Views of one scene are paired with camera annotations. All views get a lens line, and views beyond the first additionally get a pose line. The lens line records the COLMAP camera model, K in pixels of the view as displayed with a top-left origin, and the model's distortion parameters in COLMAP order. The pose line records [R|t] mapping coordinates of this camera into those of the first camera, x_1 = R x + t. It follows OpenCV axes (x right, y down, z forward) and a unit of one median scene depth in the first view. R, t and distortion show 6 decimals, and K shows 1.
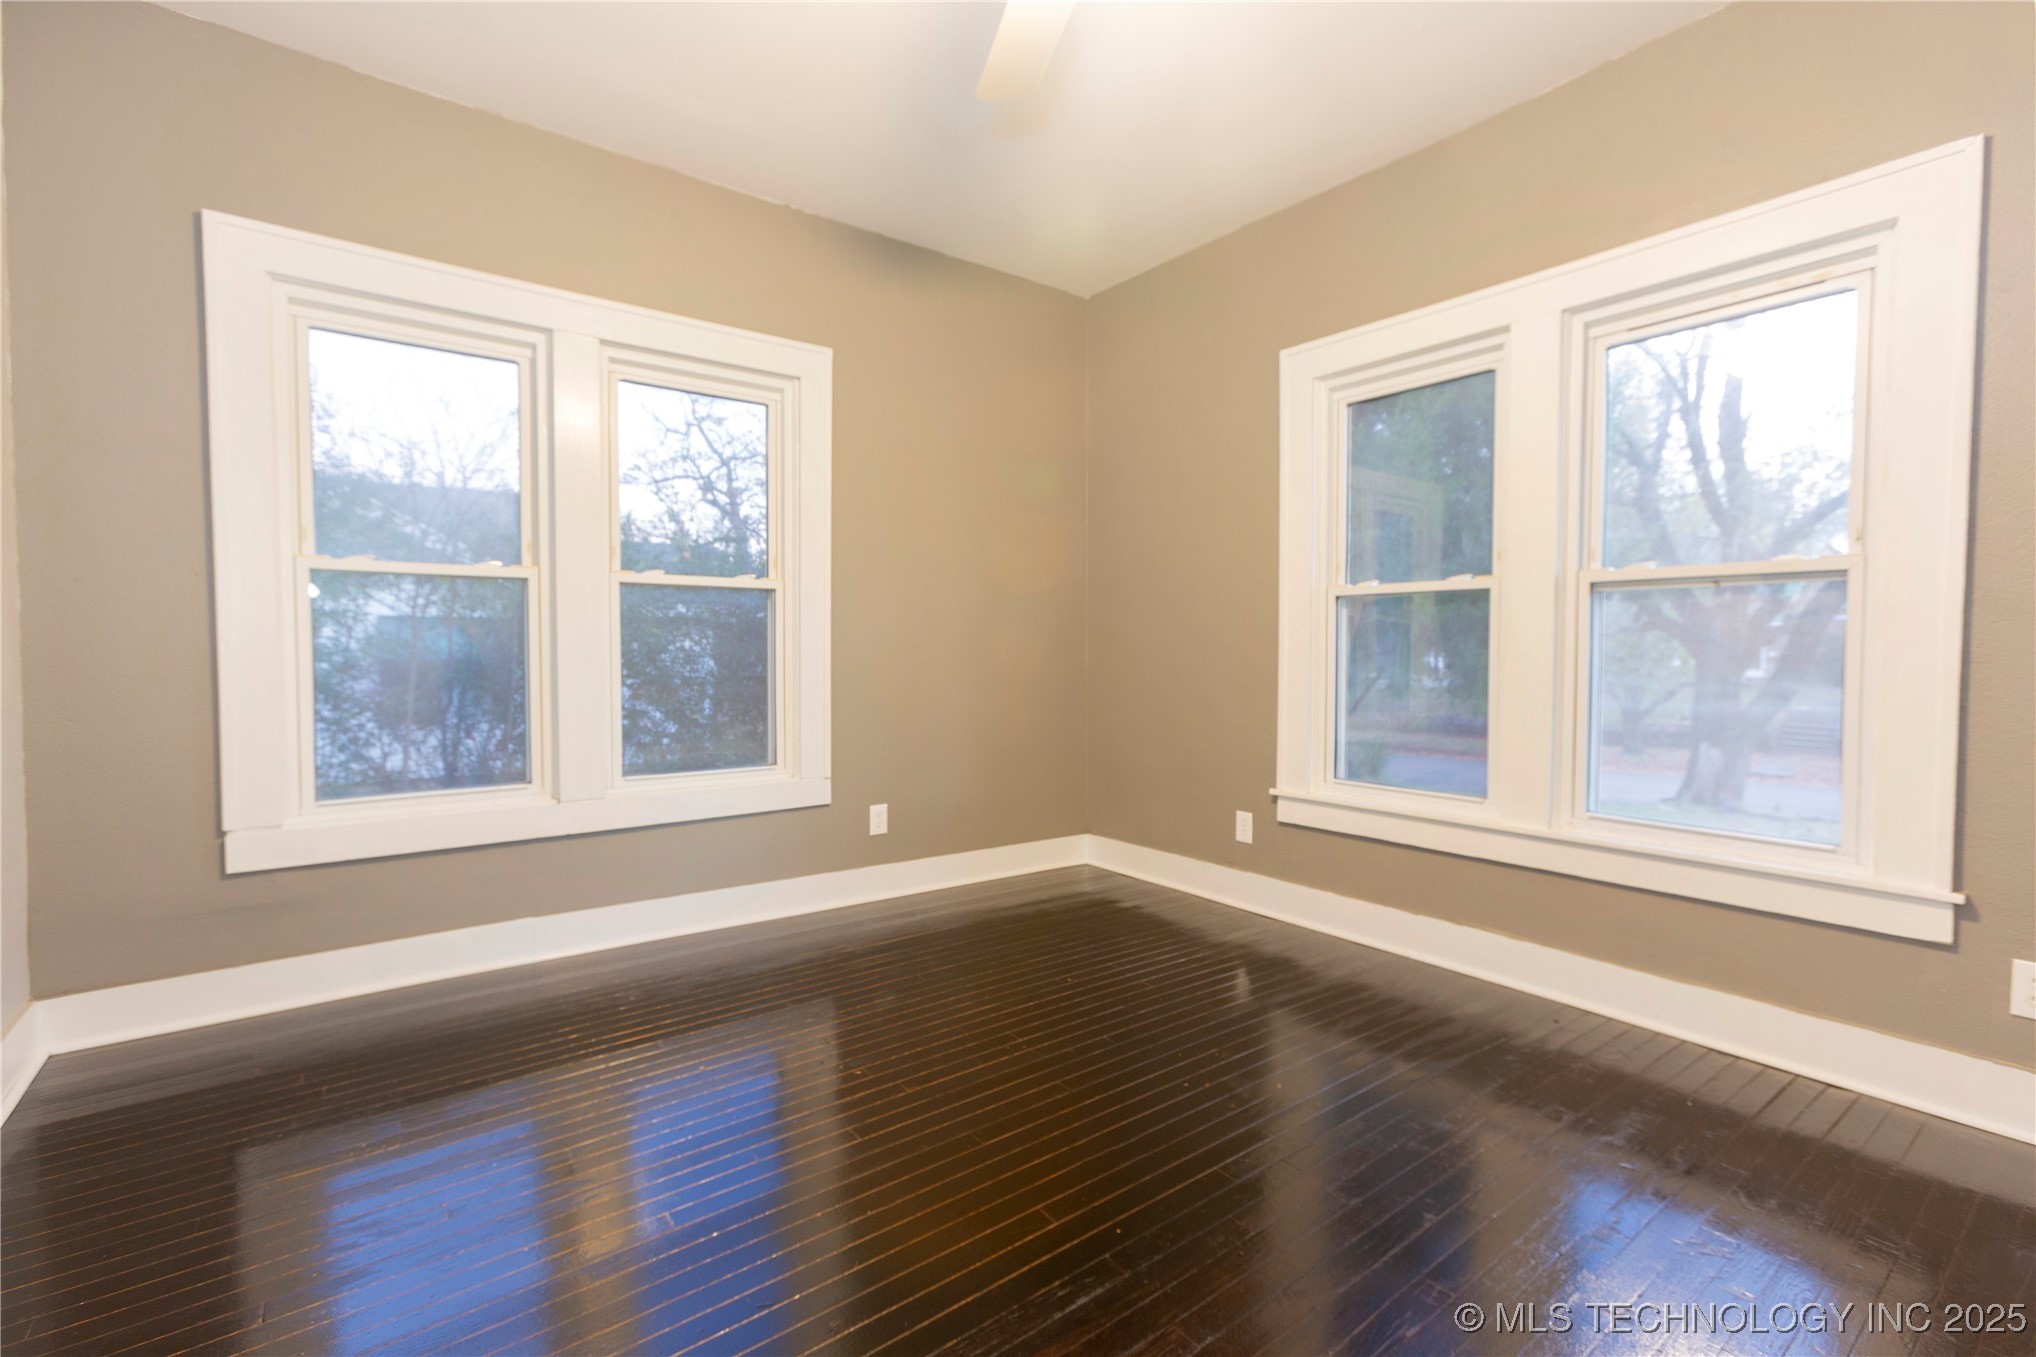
lens RADIAL K [[913.4, 0, 1023.0], [0, 913.4, 675.6], [0, 0, 1]] dist [-0.000068, 0.018768]
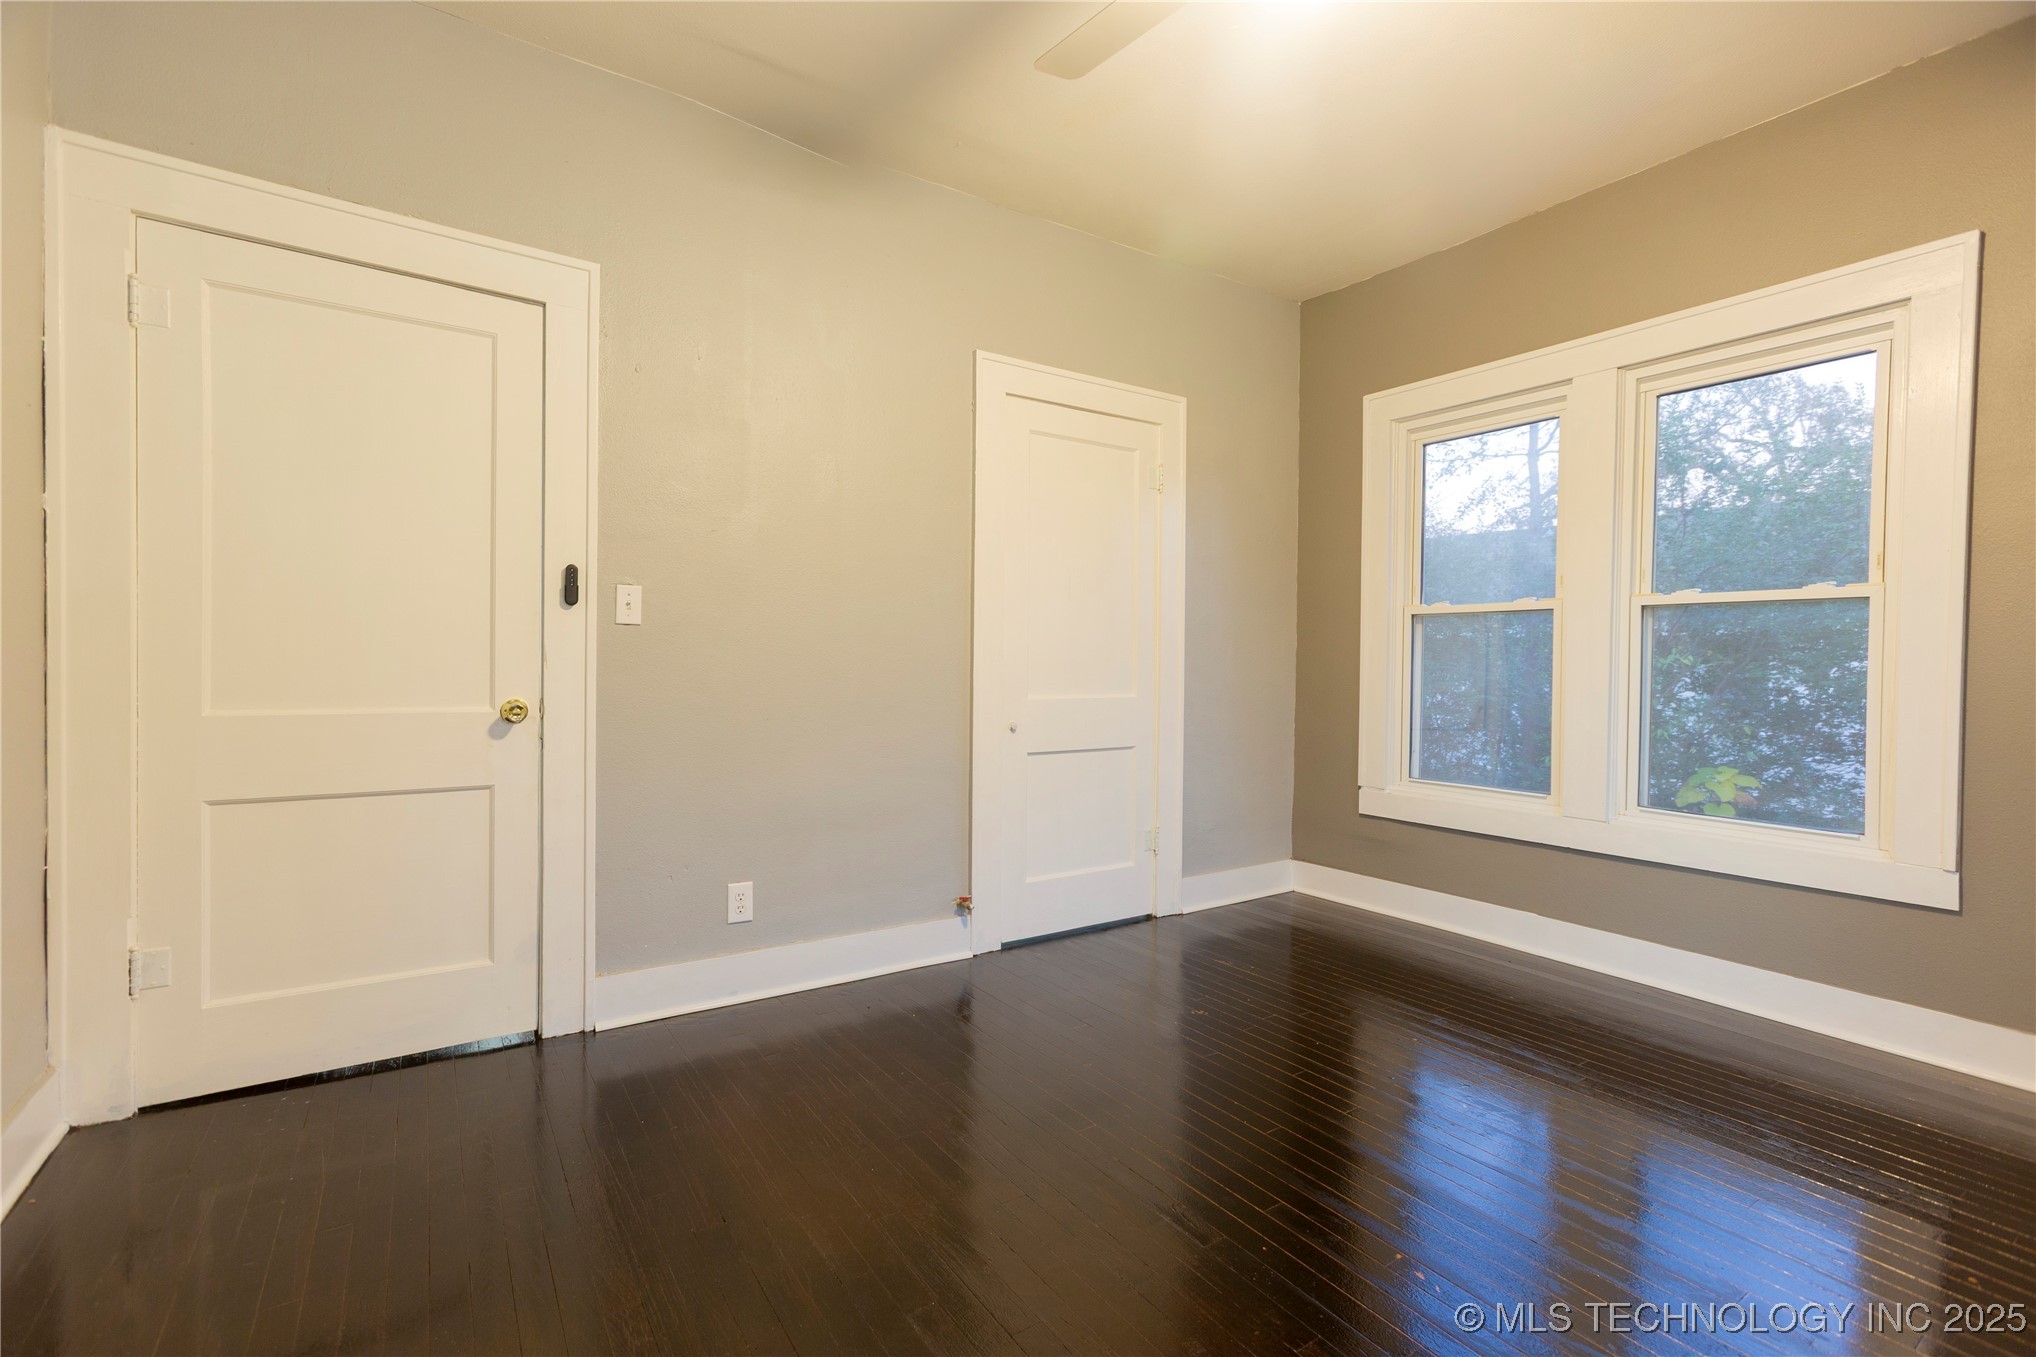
lens RADIAL K [[913.4, 0, 1023.0], [0, 913.4, 675.6], [0, 0, 1]] dist [-0.000068, 0.018768]
pose [[-0.056868, 0.008883, -0.998342, 0.606715], [-0.049031, 0.998729, 0.011680, -0.007156], [0.997177, 0.049614, -0.056360, 0.424827]]
